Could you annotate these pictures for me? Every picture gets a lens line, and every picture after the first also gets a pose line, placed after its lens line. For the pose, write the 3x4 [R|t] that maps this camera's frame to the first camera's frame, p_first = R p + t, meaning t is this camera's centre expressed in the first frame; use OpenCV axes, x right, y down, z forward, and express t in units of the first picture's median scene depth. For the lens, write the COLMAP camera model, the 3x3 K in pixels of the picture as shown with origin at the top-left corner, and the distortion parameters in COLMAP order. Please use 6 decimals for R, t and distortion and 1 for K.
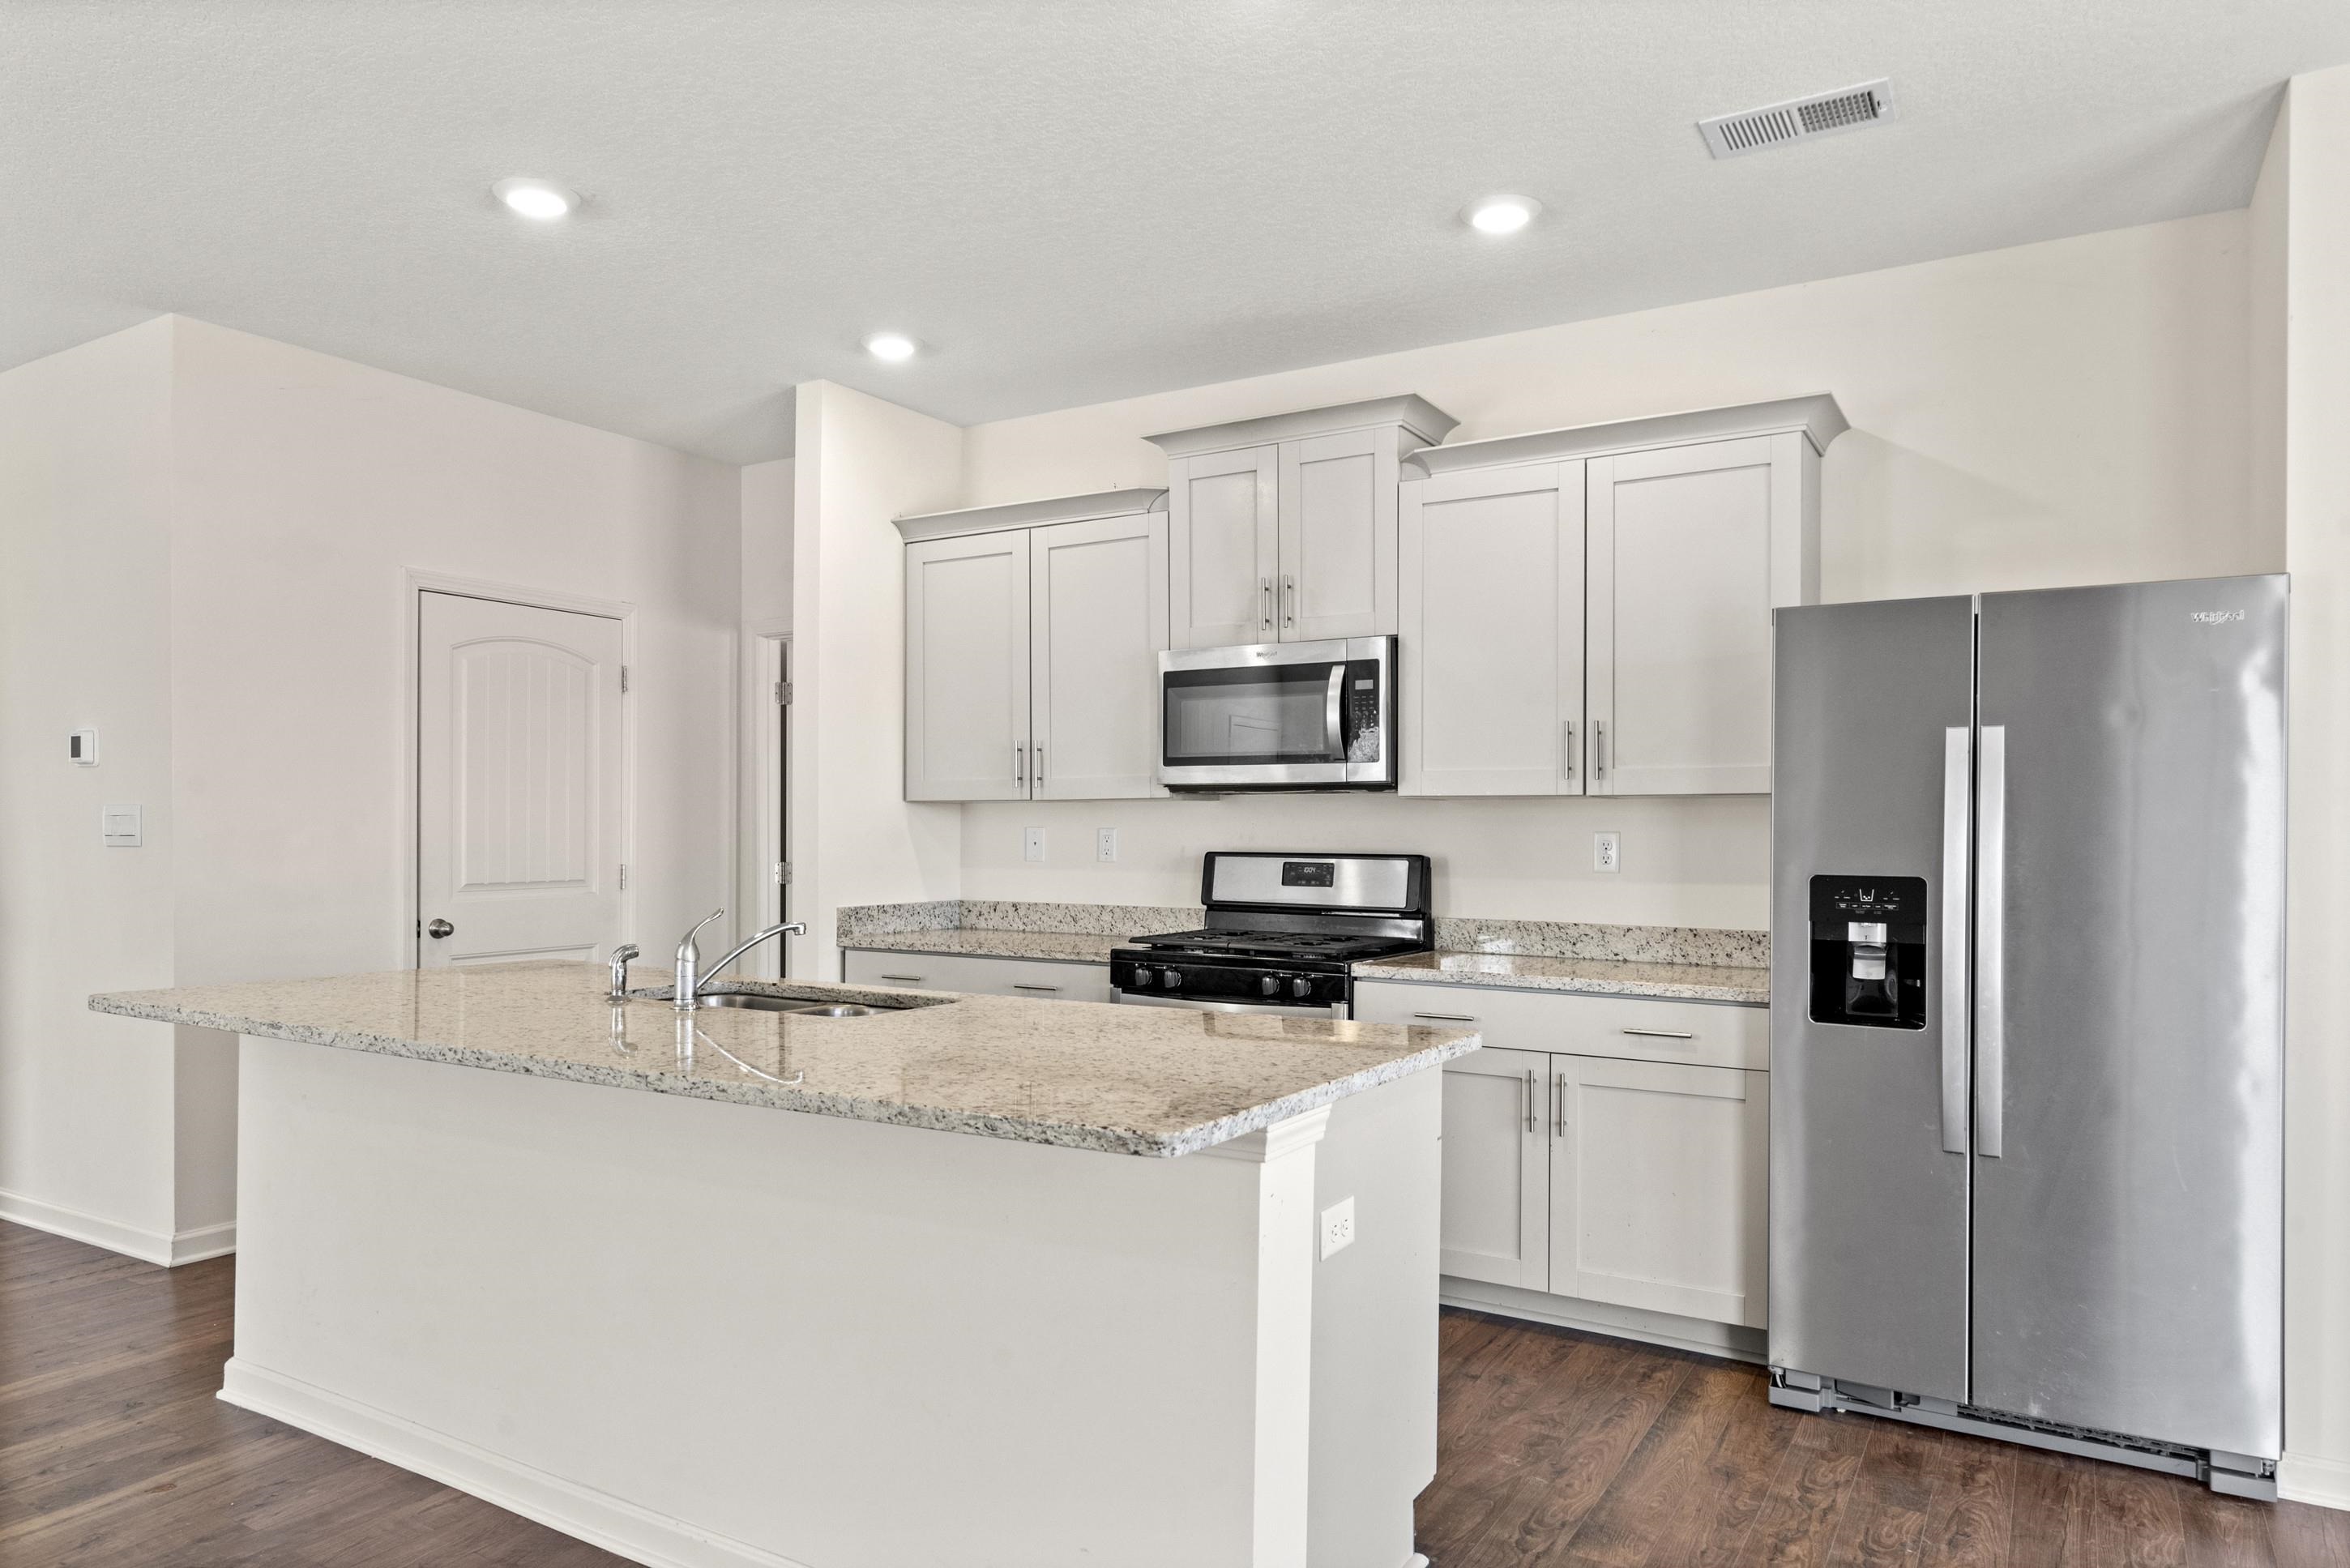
lens RADIAL K [[1477.3, 0, 1175.0], [0, 1477.3, 834.0], [0, 0, 1]] dist [0.000460, 0.000069]
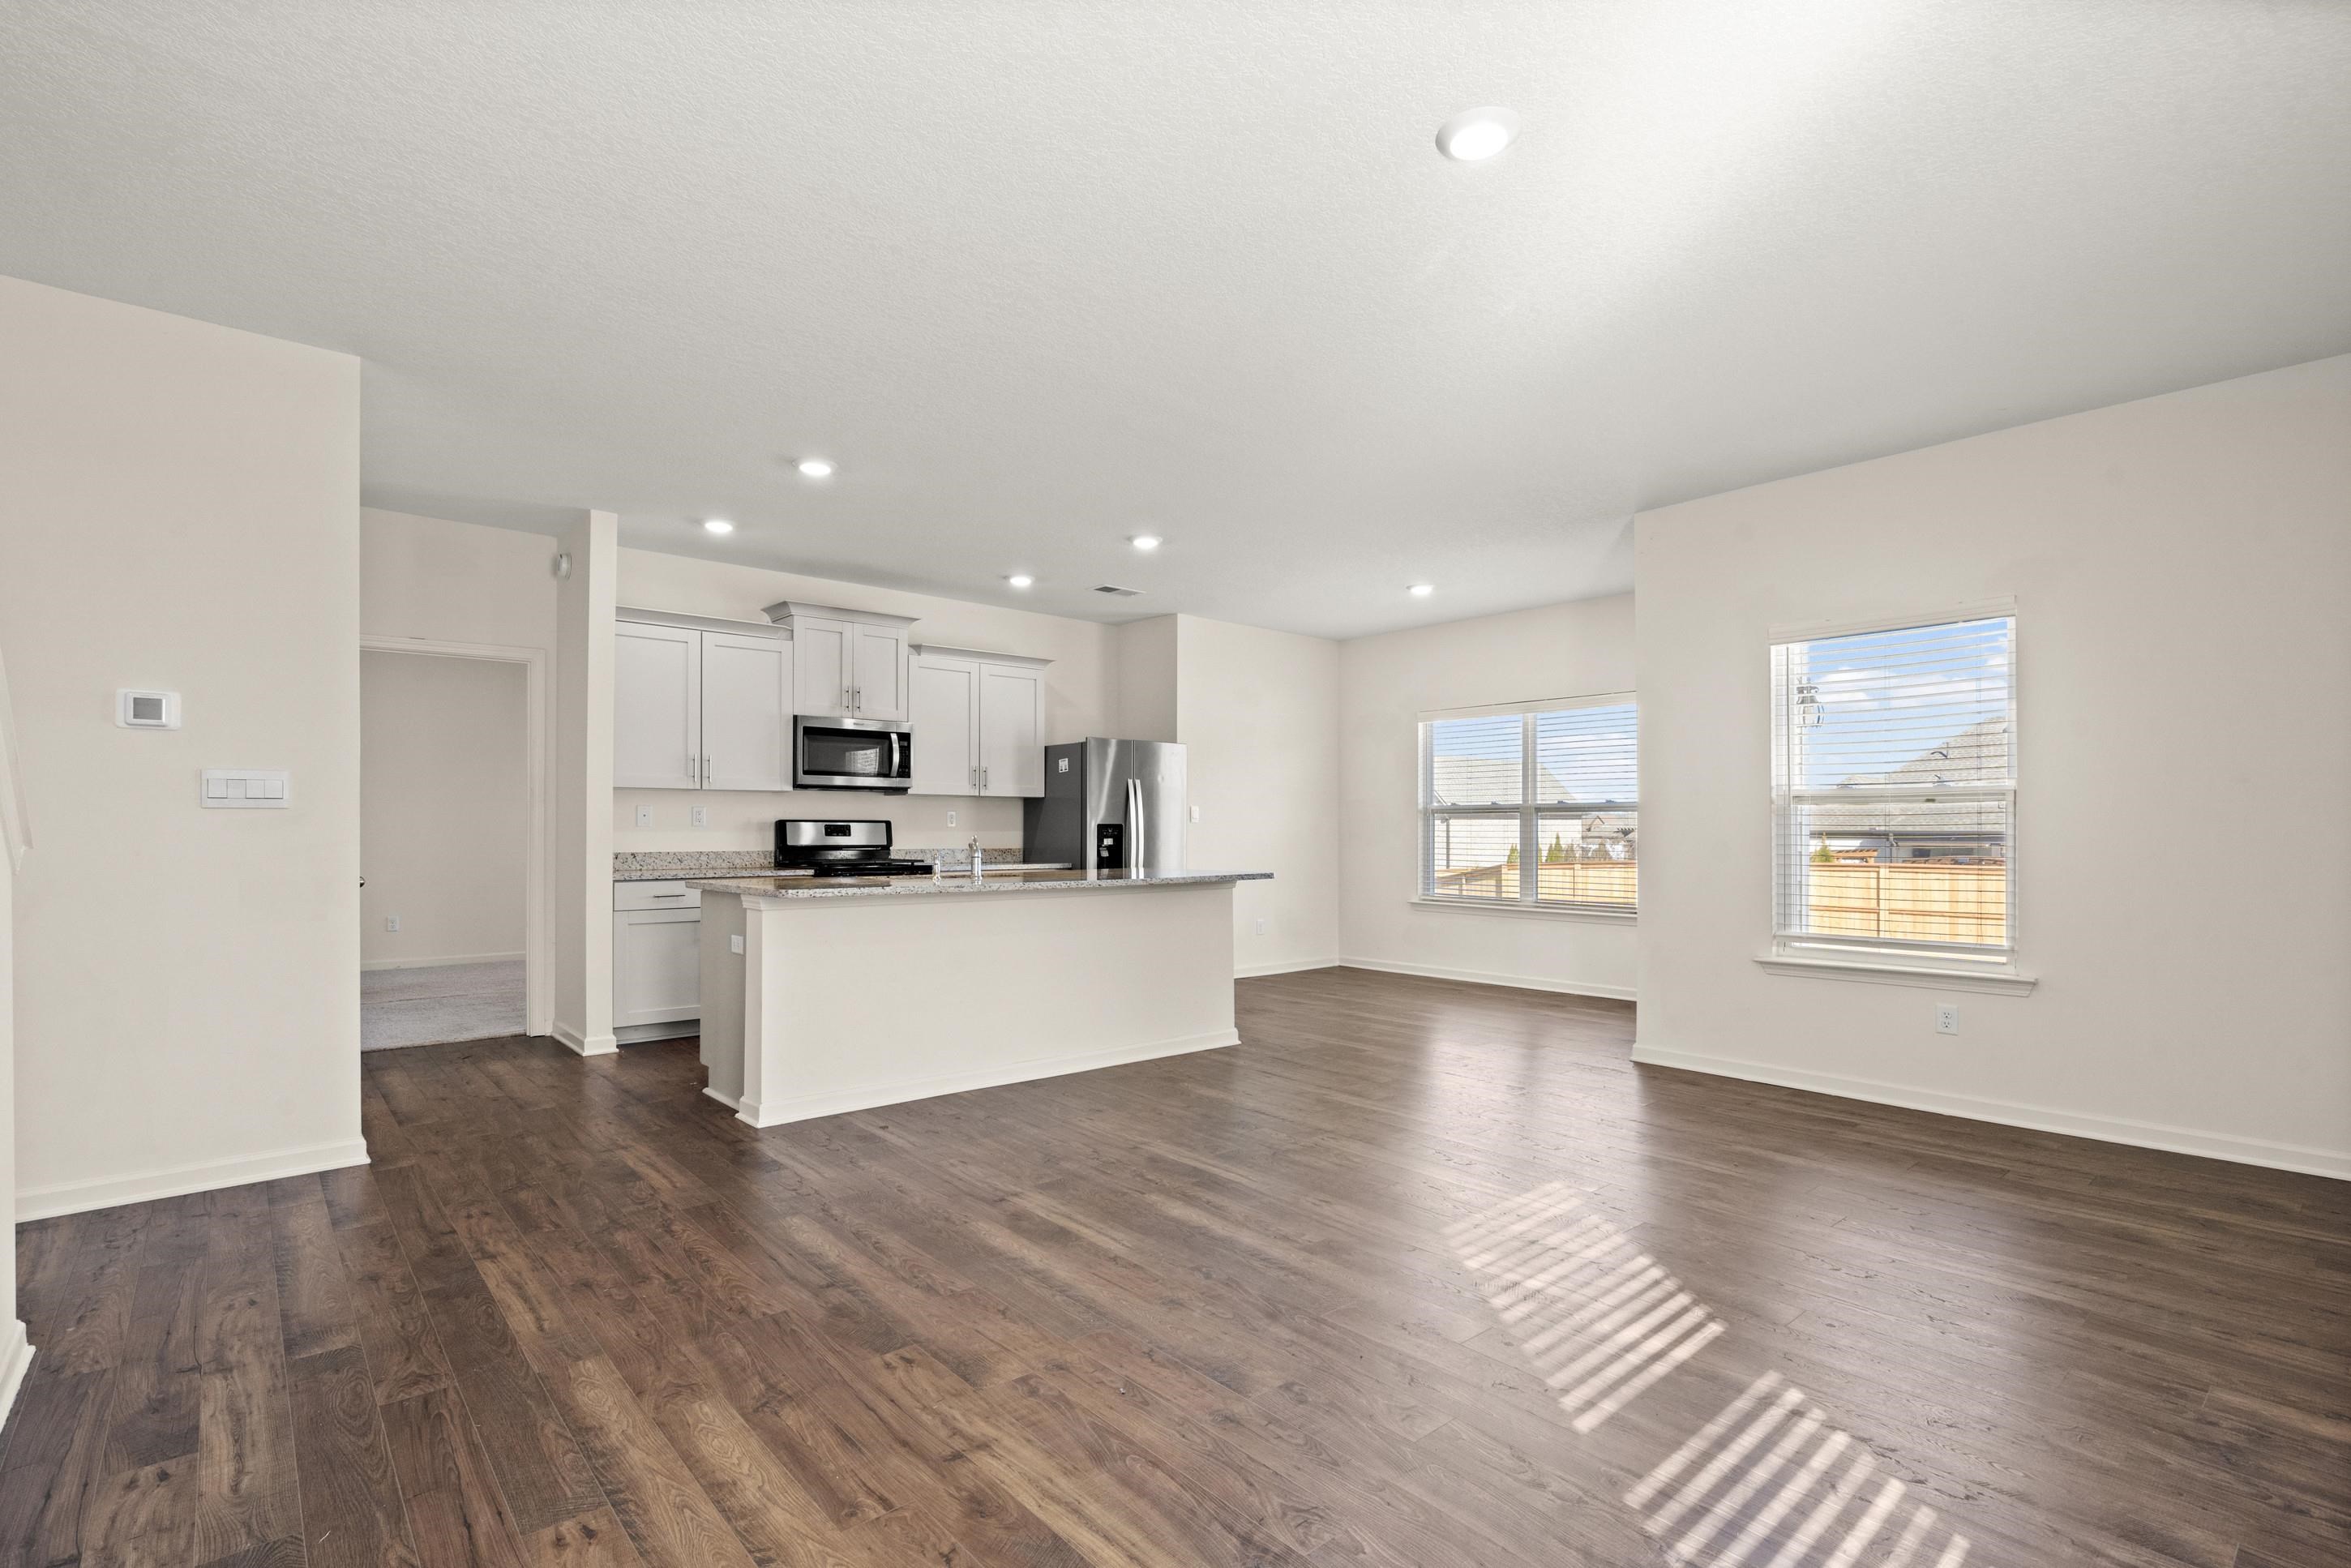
lens RADIAL K [[1080.3, 0, 1179.8], [0, 1080.3, 792.3], [0, 0, 1]] dist [-0.005047, 0.000423]
pose [[0.294887, 0.028002, 0.955122, -1.195916], [0.002464, 0.999545, -0.030065, 0.020726], [-0.955529, 0.011219, 0.294683, 0.111469]]
